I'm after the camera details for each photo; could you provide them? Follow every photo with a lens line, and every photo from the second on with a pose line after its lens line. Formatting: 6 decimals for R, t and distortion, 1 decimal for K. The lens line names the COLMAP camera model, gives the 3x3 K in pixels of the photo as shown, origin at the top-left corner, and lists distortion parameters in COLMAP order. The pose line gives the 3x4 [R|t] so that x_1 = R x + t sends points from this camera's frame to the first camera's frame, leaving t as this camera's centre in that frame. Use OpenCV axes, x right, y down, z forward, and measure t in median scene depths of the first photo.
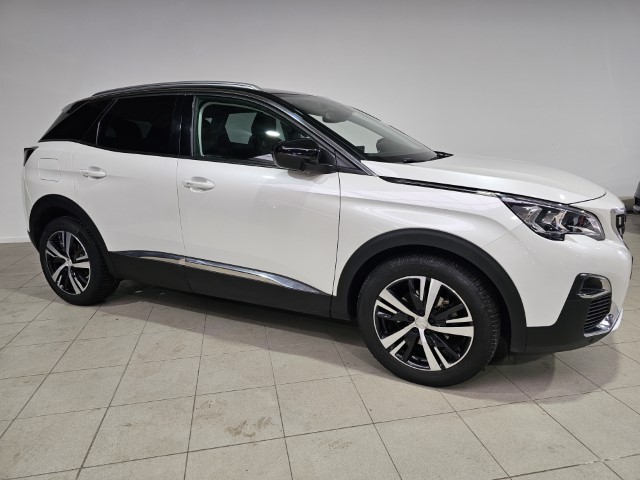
lens RADIAL K [[434.8, 0, 316.1], [0, 434.8, 237.8], [0, 0, 1]] dist [0.046789, -0.037182]
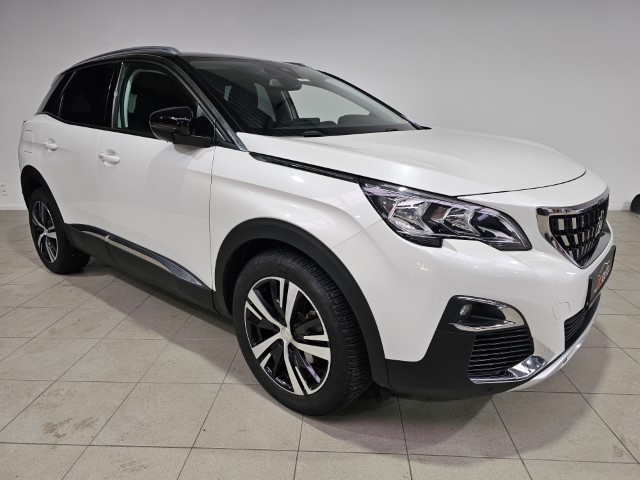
lens RADIAL K [[434.8, 0, 316.6], [0, 434.8, 240.0], [0, 0, 1]] dist [0.046789, -0.037182]
pose [[0.965425, 0.072088, -0.250514, 0.472189], [-0.060588, 0.996737, 0.053328, -0.027340], [0.253541, -0.036306, 0.966643, 0.227623]]
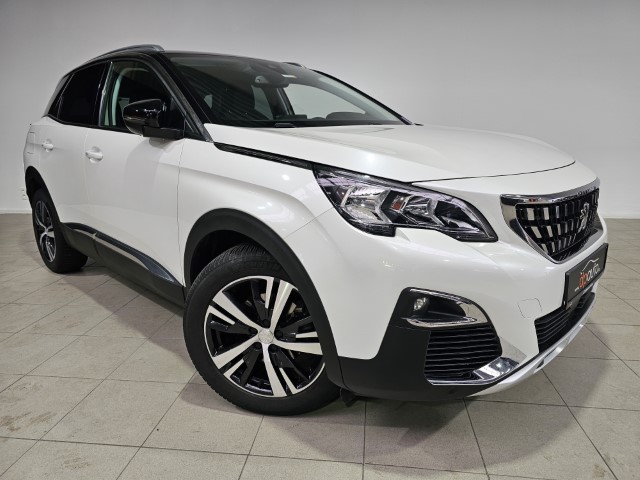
lens RADIAL K [[434.8, 0, 314.0], [0, 434.8, 235.7], [0, 0, 1]] dist [0.046789, -0.037182]
pose [[0.946200, 0.072184, -0.315430, 0.568543], [-0.068617, 0.997391, 0.022415, -0.001709], [0.316225, 0.000435, 0.948684, 0.290133]]
